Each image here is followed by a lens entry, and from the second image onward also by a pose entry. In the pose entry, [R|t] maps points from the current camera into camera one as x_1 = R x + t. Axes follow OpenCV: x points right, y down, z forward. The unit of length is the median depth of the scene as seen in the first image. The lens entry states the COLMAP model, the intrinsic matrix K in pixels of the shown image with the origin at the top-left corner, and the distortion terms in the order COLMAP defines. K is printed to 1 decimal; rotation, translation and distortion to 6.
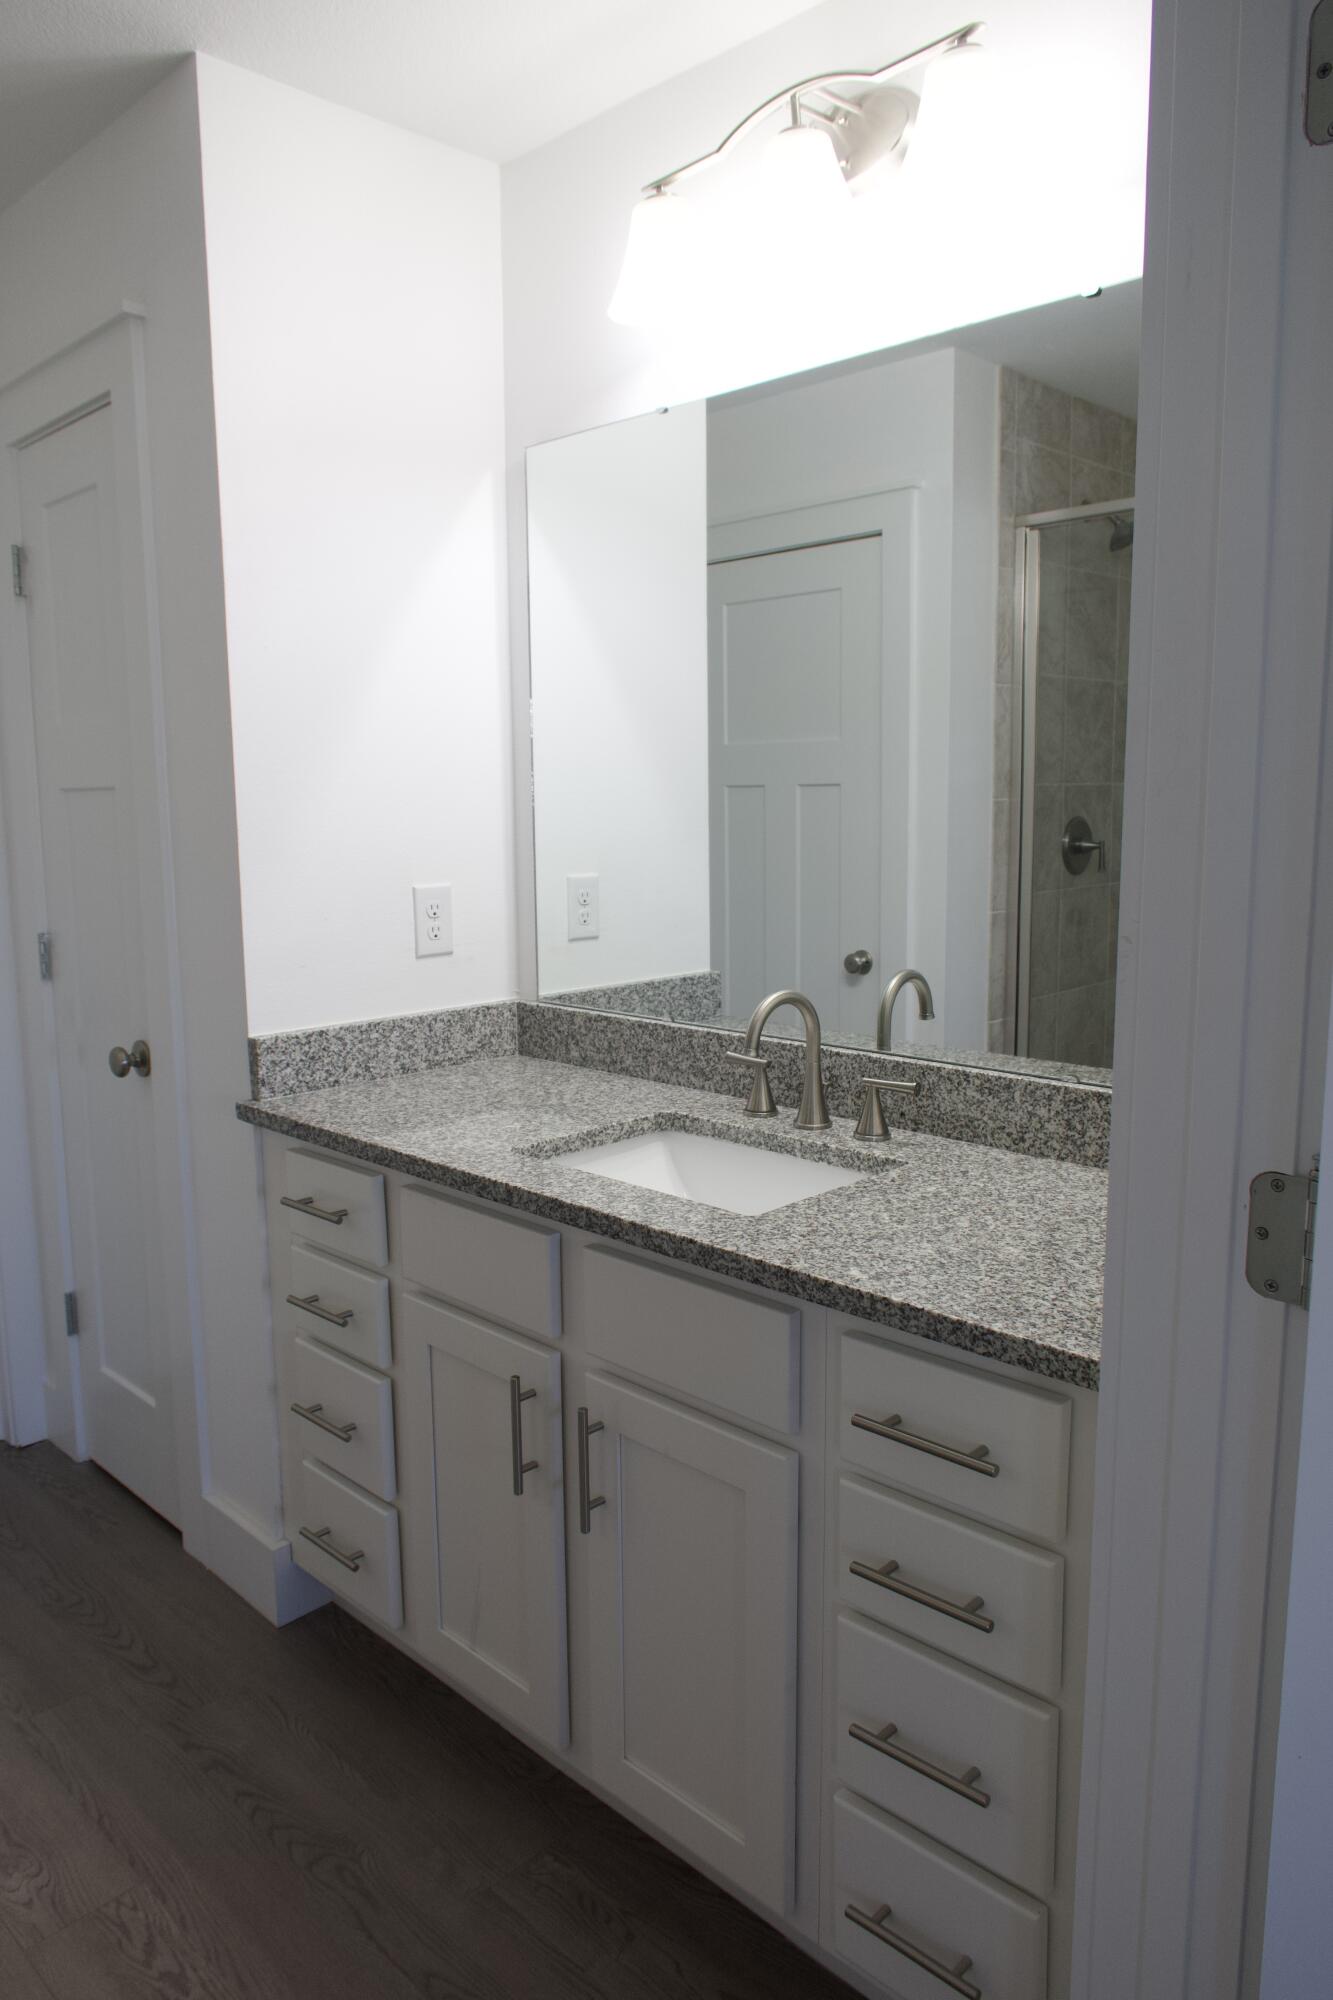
lens RADIAL K [[1364.6, 0, 662.9], [0, 1364.6, 1002.6], [0, 0, 1]] dist [-0.022297, 0.014463]
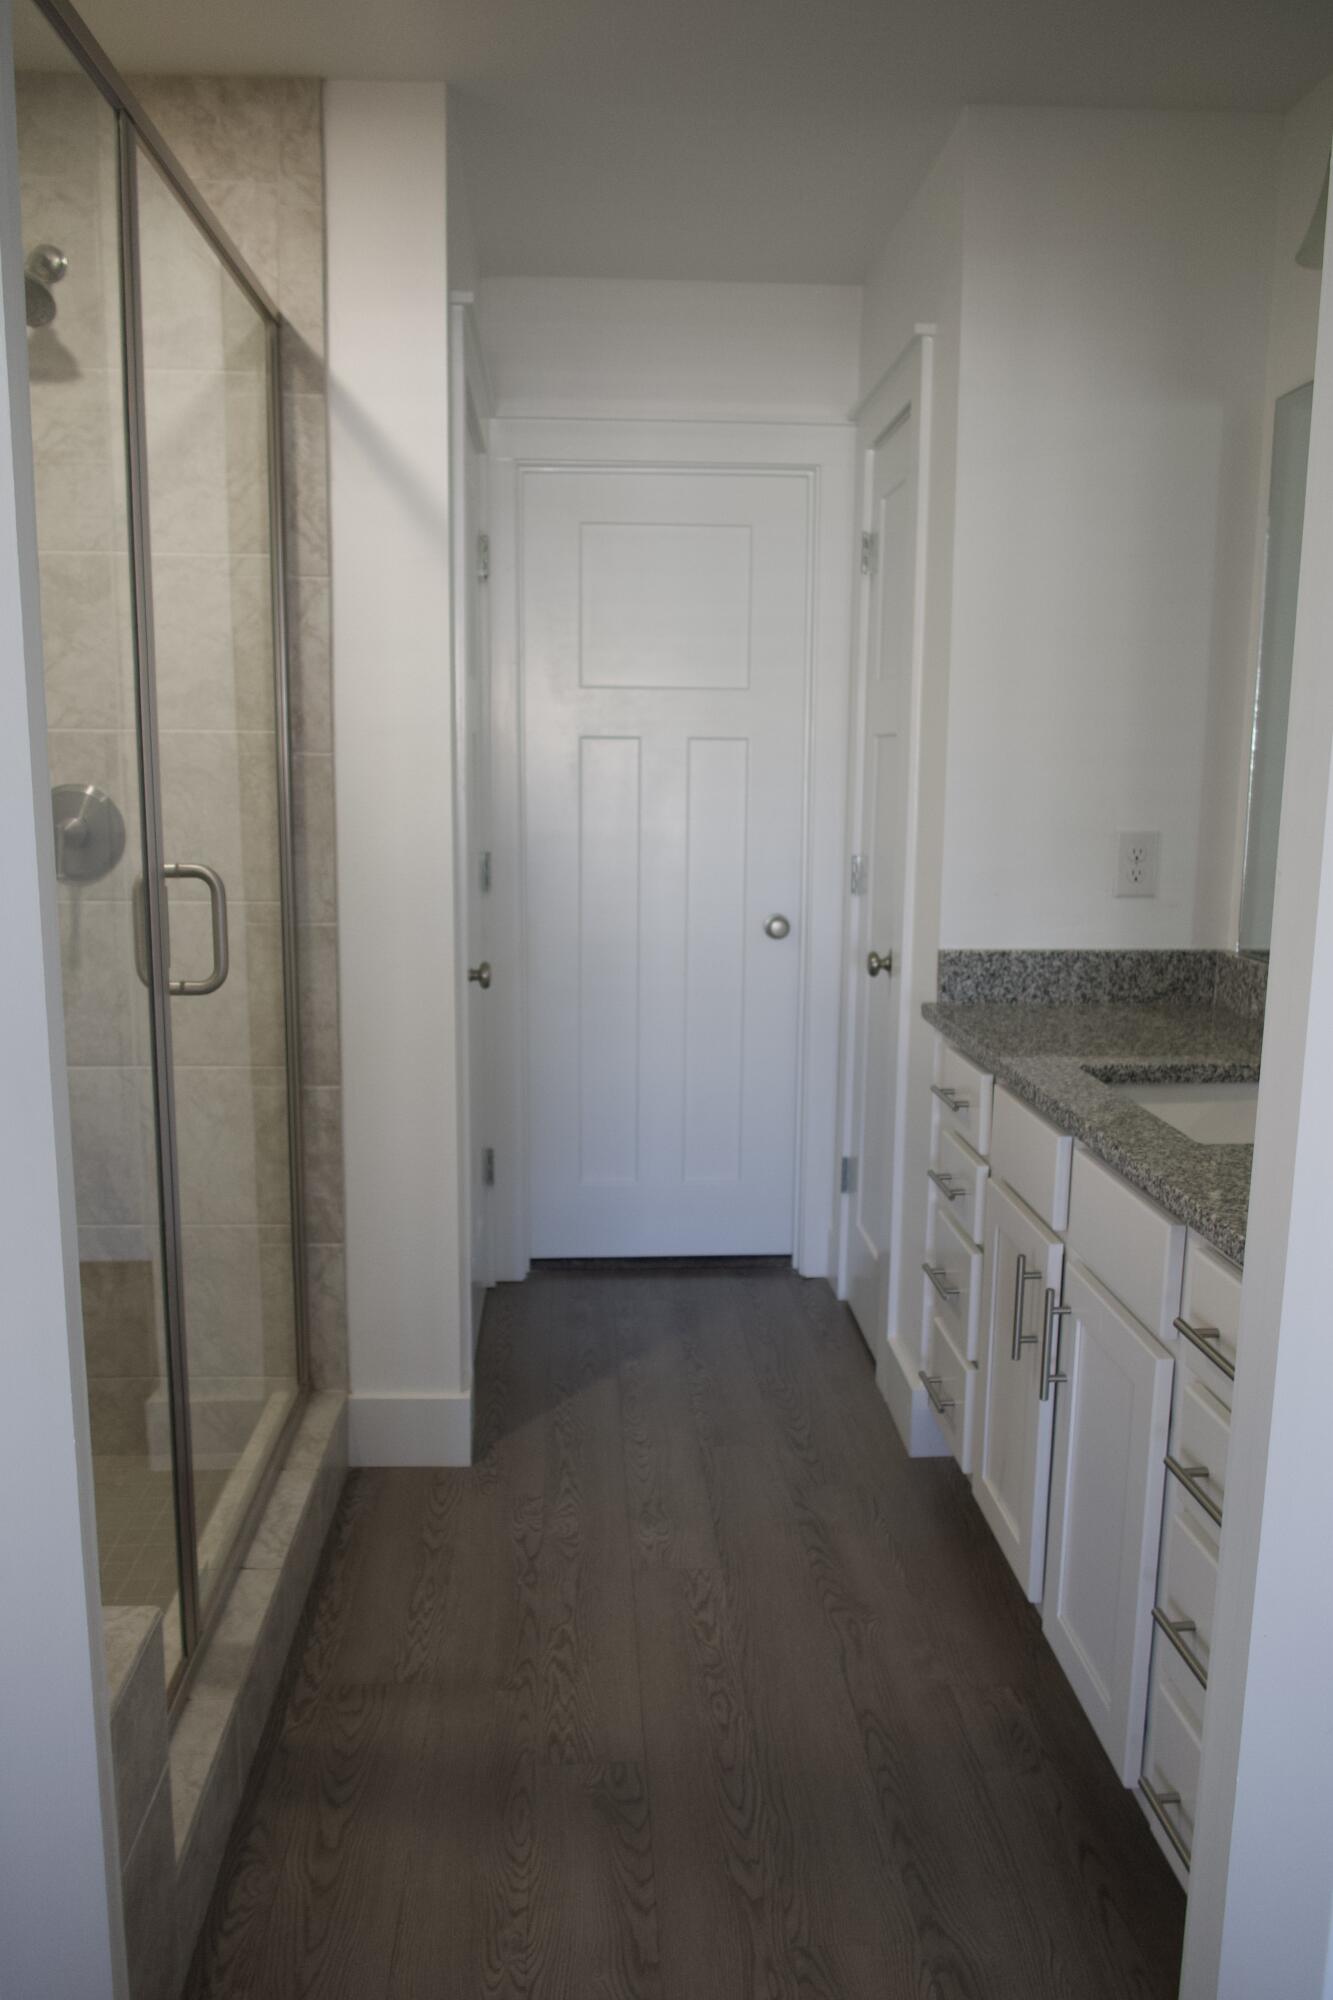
lens RADIAL K [[1364.6, 0, 646.9], [0, 1364.6, 997.2], [0, 0, 1]] dist [-0.022297, 0.014463]
pose [[0.756084, 0.134173, -0.640574, 0.255807], [-0.116366, 0.990725, 0.070165, 0.013295], [0.644046, 0.021491, 0.764685, -0.051533]]
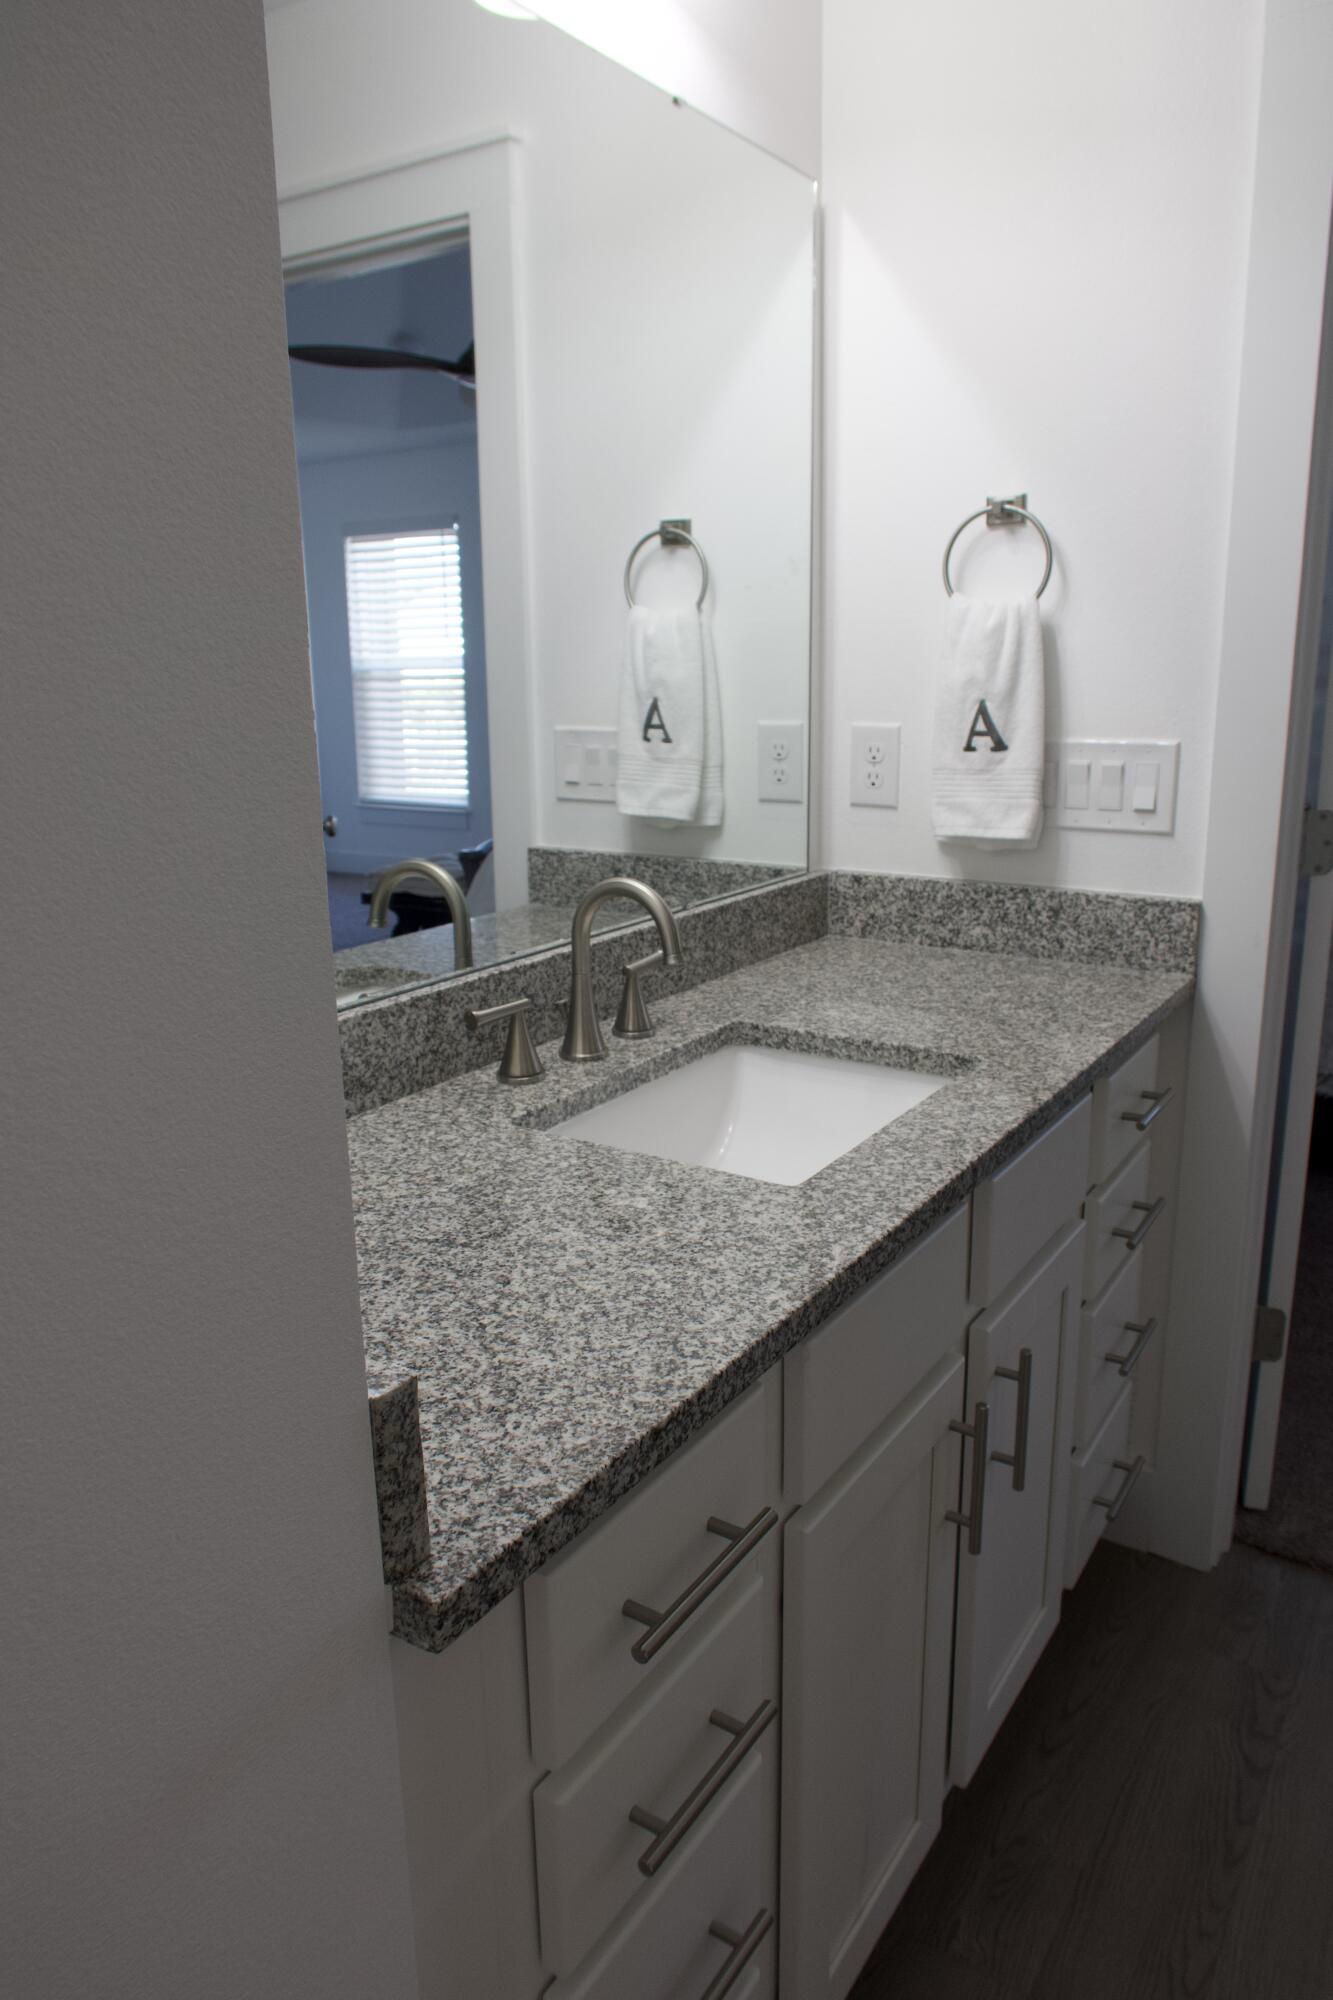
lens RADIAL K [[1364.6, 0, 650.5], [0, 1364.6, 984.2], [0, 0, 1]] dist [-0.022297, 0.014463]
pose [[-0.189251, -0.209320, 0.959359, -0.499367], [0.169194, 0.955450, 0.241844, -0.101408], [-0.967242, 0.208087, -0.145405, 0.853016]]
